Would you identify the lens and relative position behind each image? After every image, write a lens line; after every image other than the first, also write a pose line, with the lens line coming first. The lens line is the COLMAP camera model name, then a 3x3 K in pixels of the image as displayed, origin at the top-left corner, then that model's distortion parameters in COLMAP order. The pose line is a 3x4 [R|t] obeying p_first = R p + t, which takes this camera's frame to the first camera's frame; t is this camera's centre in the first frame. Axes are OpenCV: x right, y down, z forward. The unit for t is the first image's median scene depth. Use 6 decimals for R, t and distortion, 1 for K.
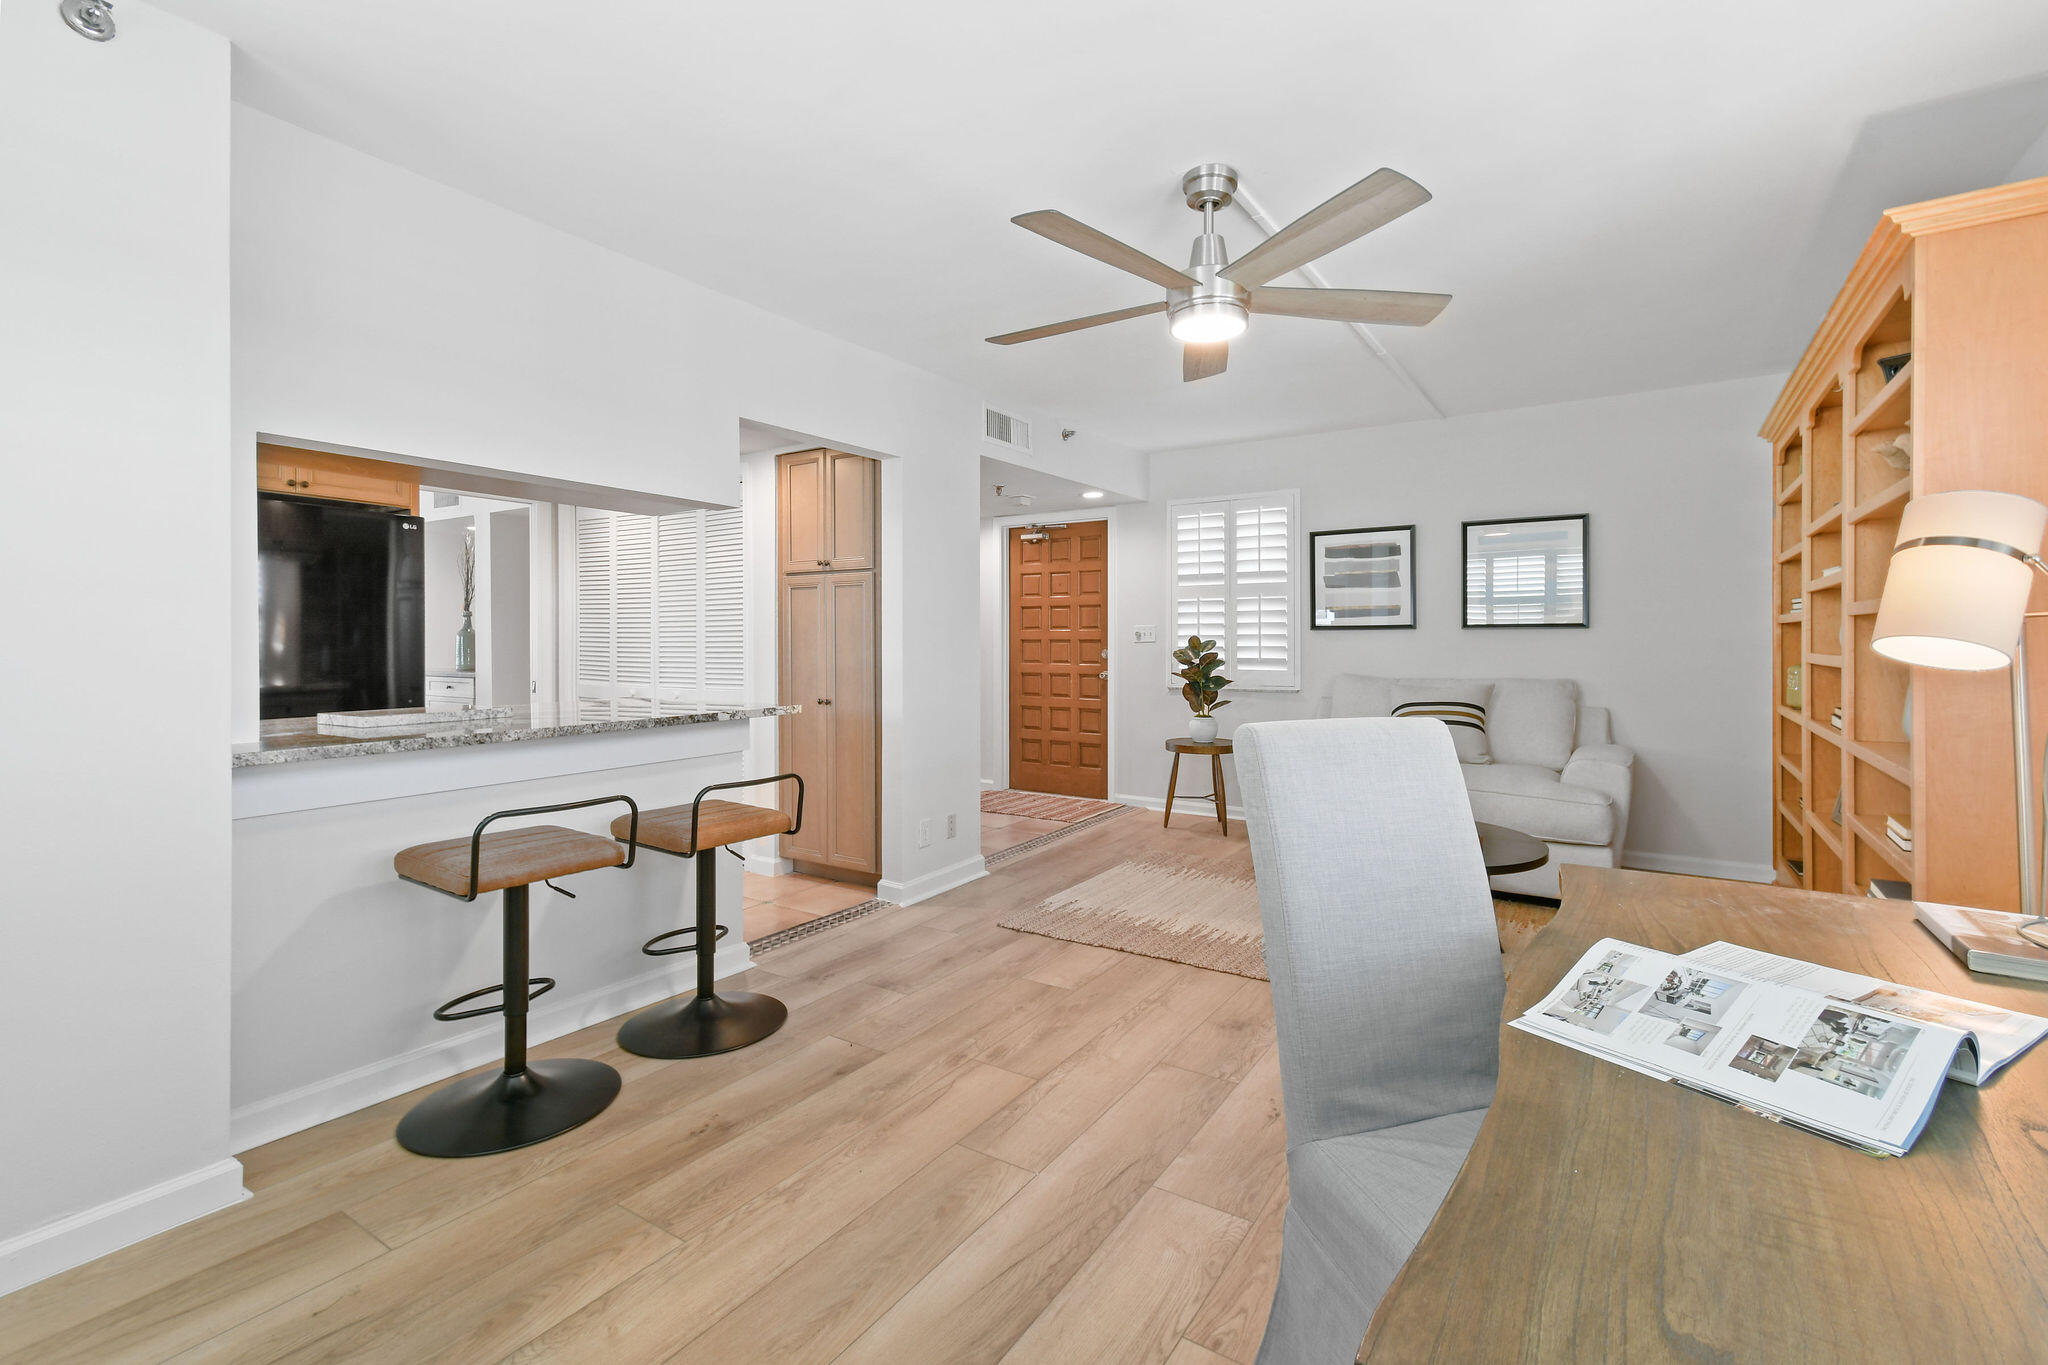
lens RADIAL K [[907.0, 0, 1039.5], [0, 907.0, 651.8], [0, 0, 1]] dist [-0.002313, 0.012151]
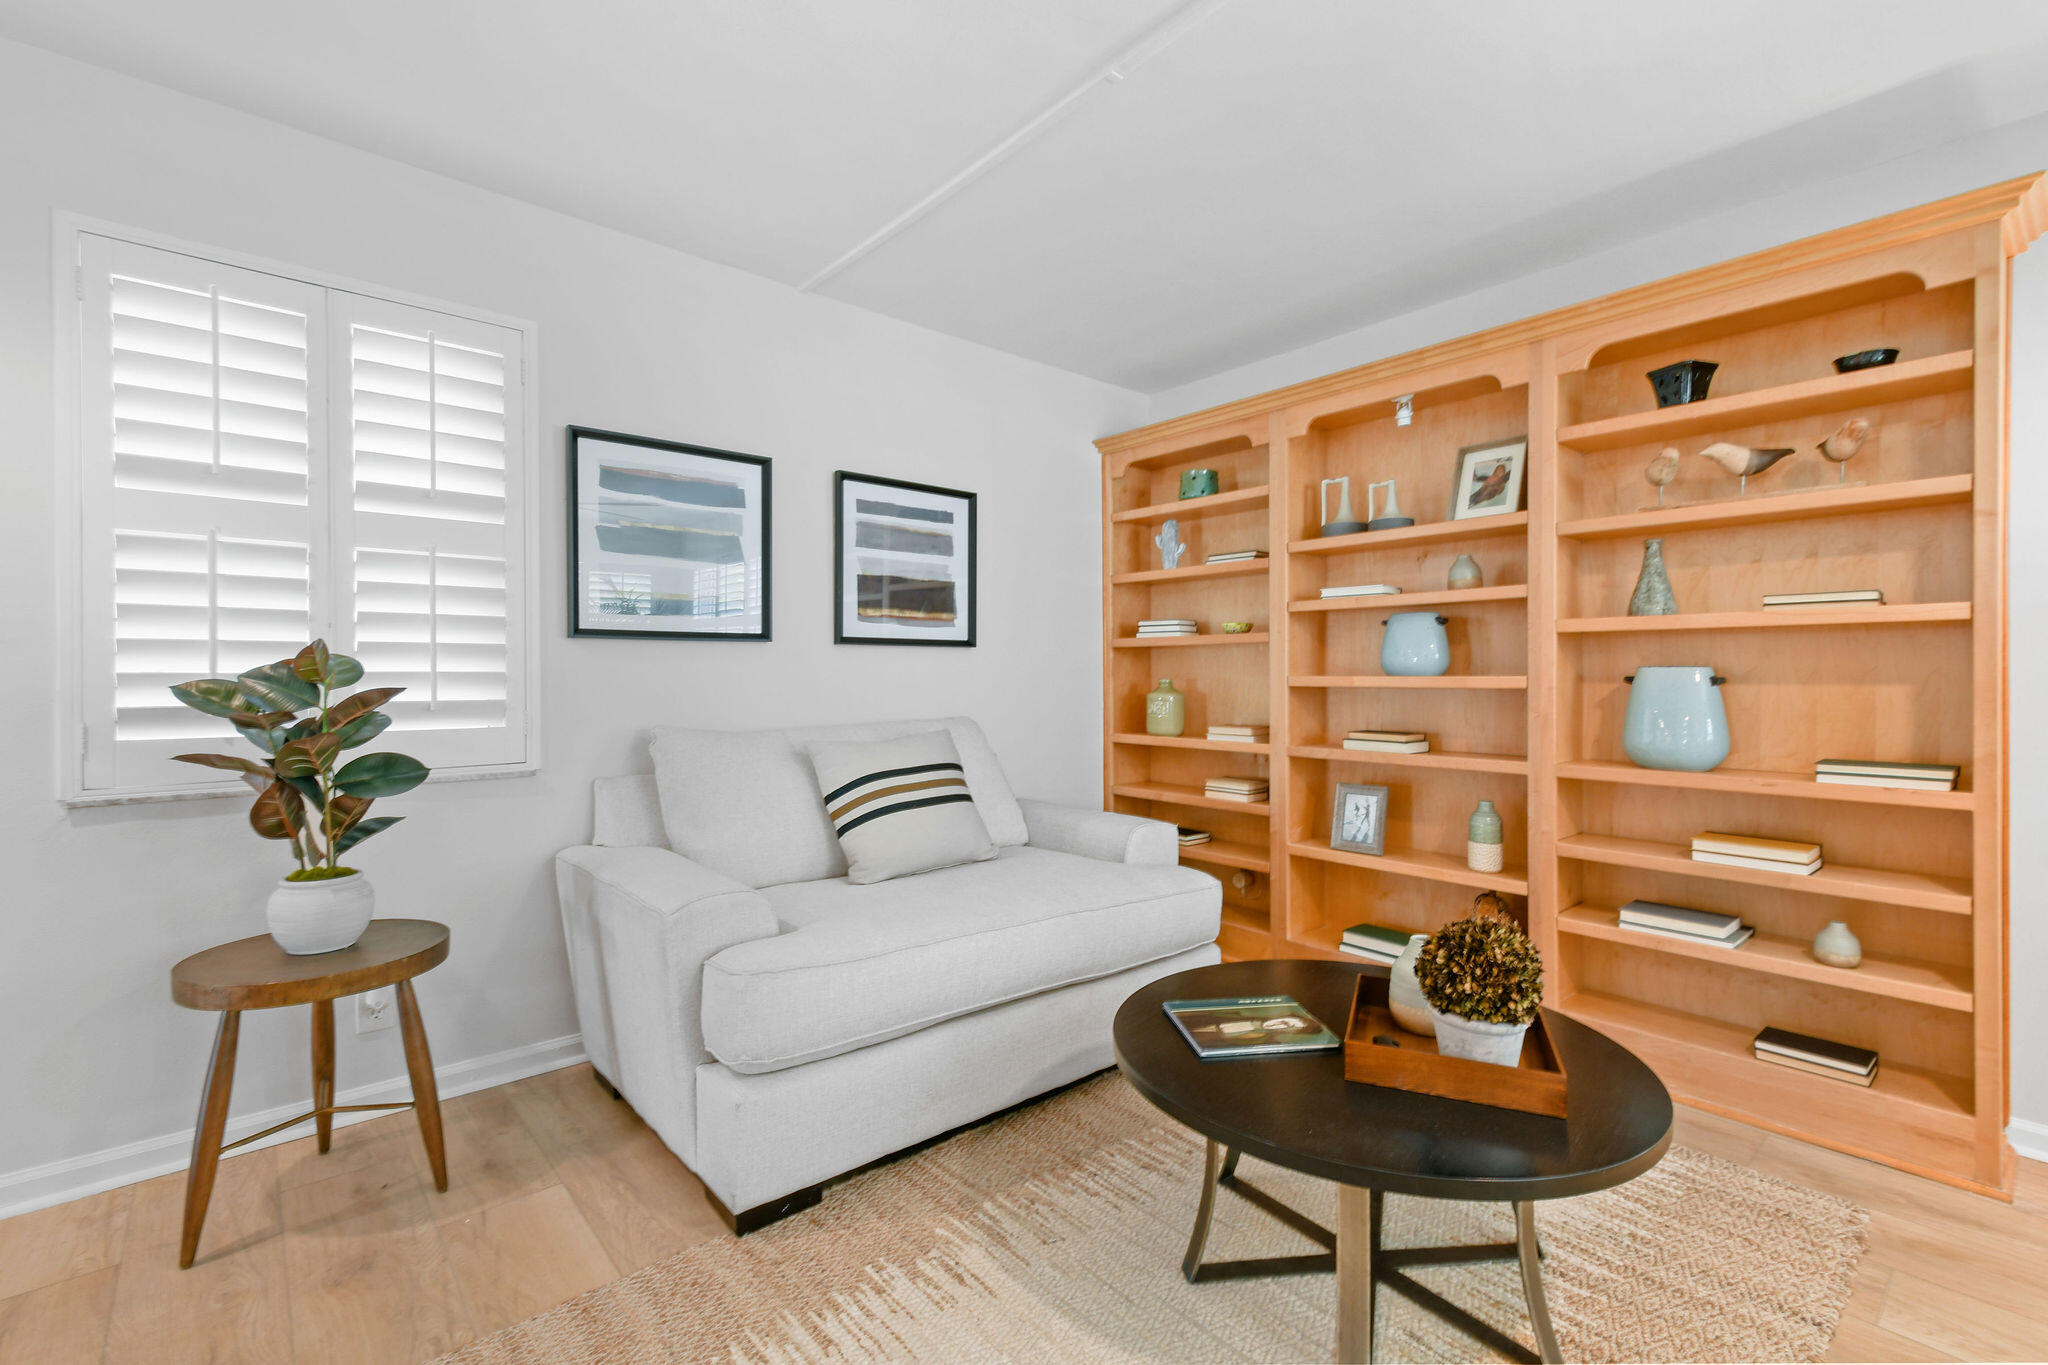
lens RADIAL K [[897.2, 0, 1052.7], [0, 897.2, 681.3], [0, 0, 1]] dist [0.016788, -0.000173]
pose [[0.272827, -0.006250, 0.962043, -0.121288], [0.014723, 0.999889, 0.002320, 0.001679], [-0.961950, 0.013531, 0.272889, 1.010637]]
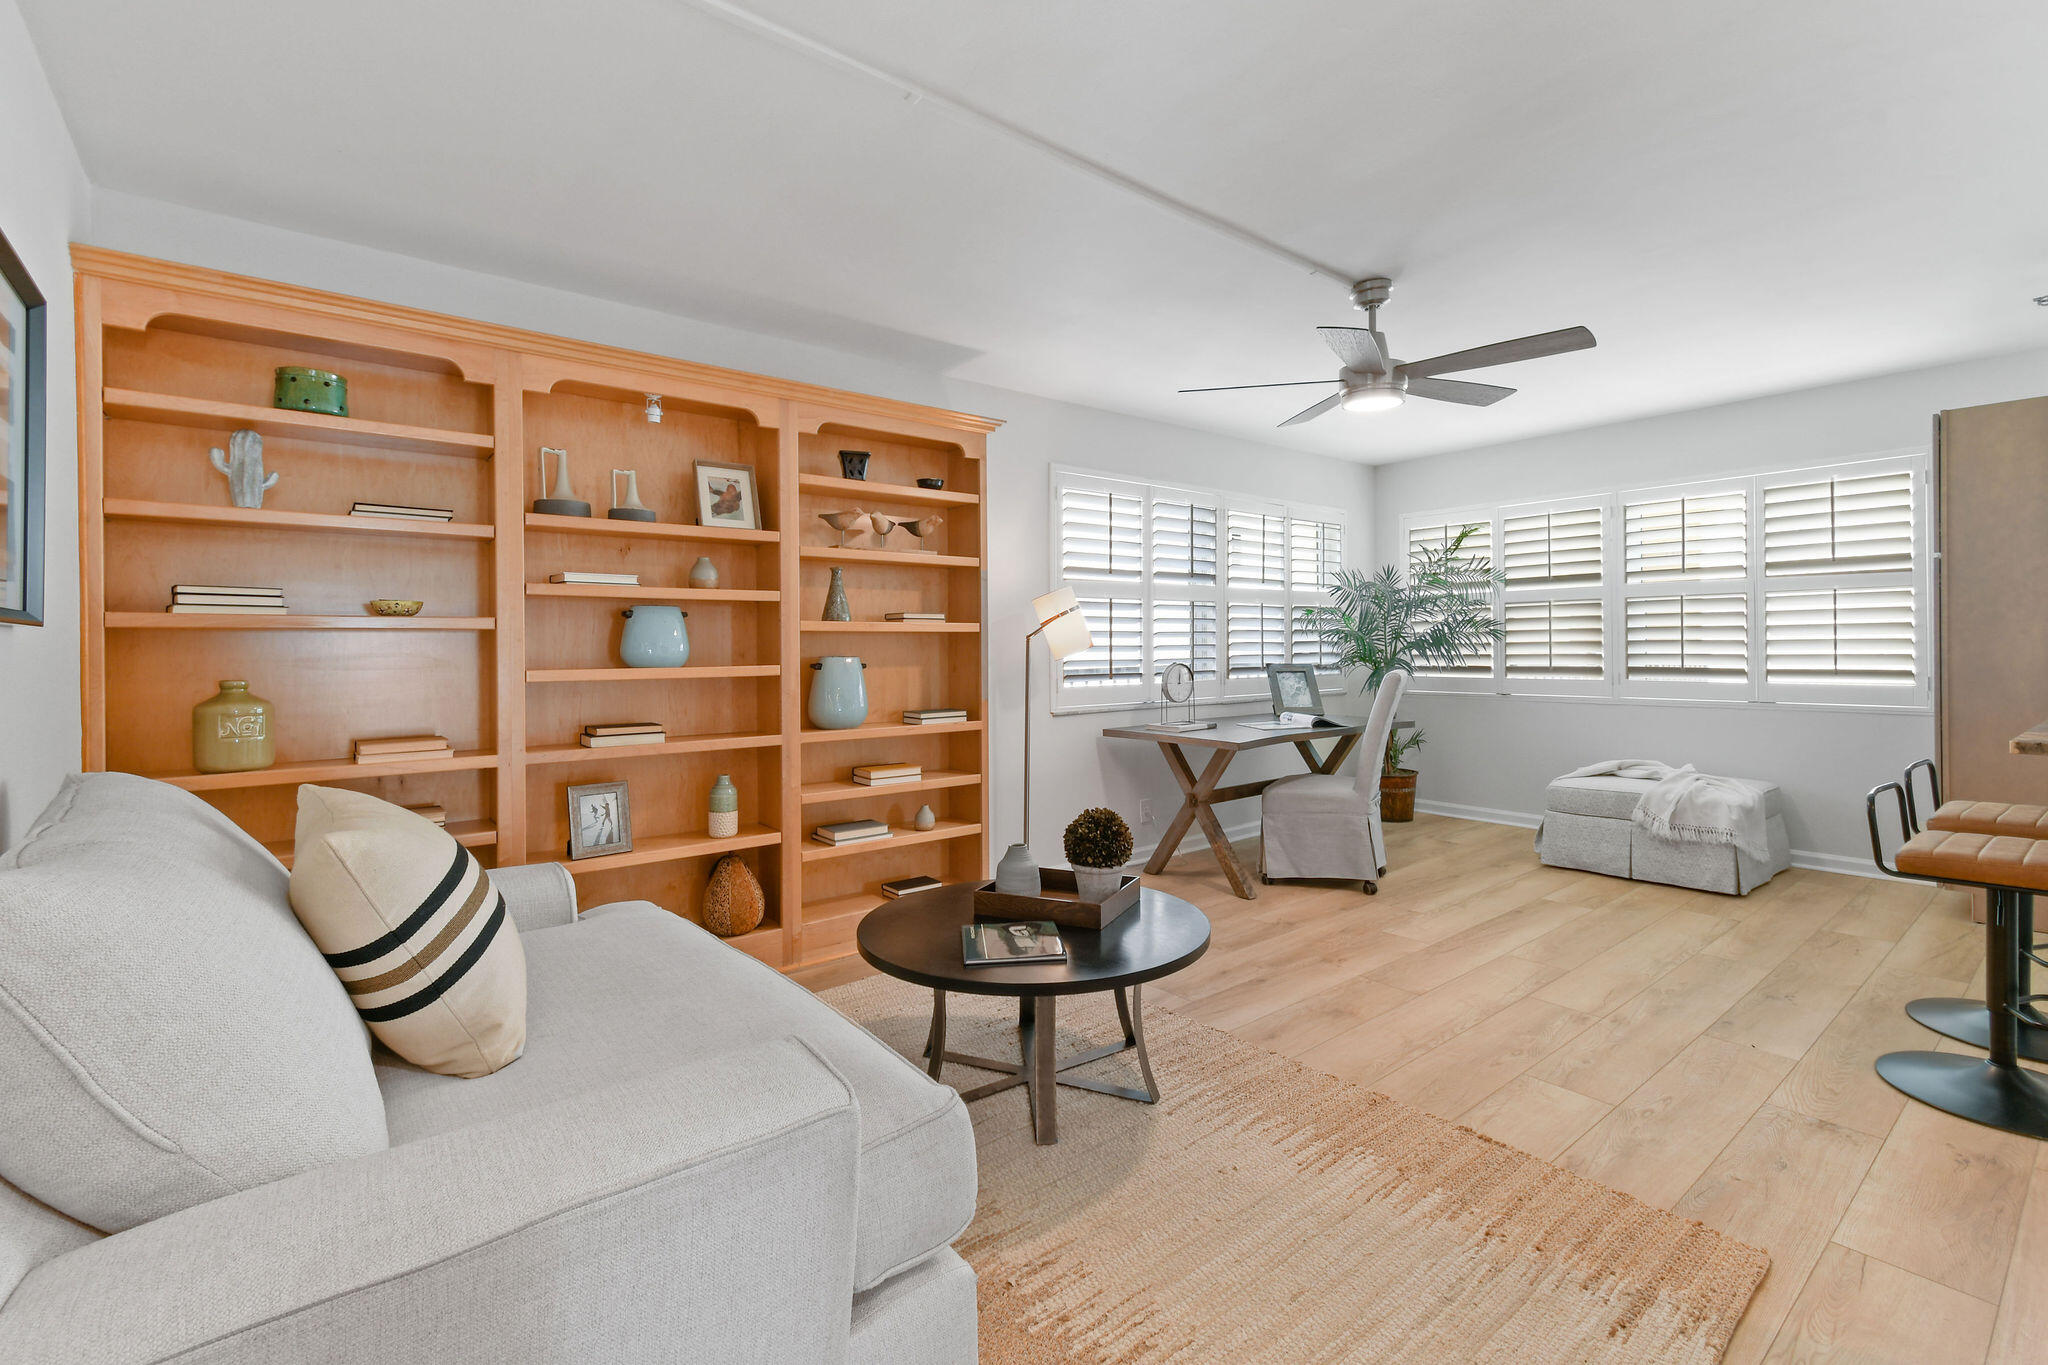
lens RADIAL K [[907.0, 0, 1039.5], [0, 907.0, 651.8], [0, 0, 1]] dist [-0.002313, 0.012151]
pose [[-0.950875, 0.008138, 0.309468, 0.170690], [0.014446, 0.999732, 0.018096, -0.022592], [-0.309238, 0.021677, -0.950738, 1.651622]]
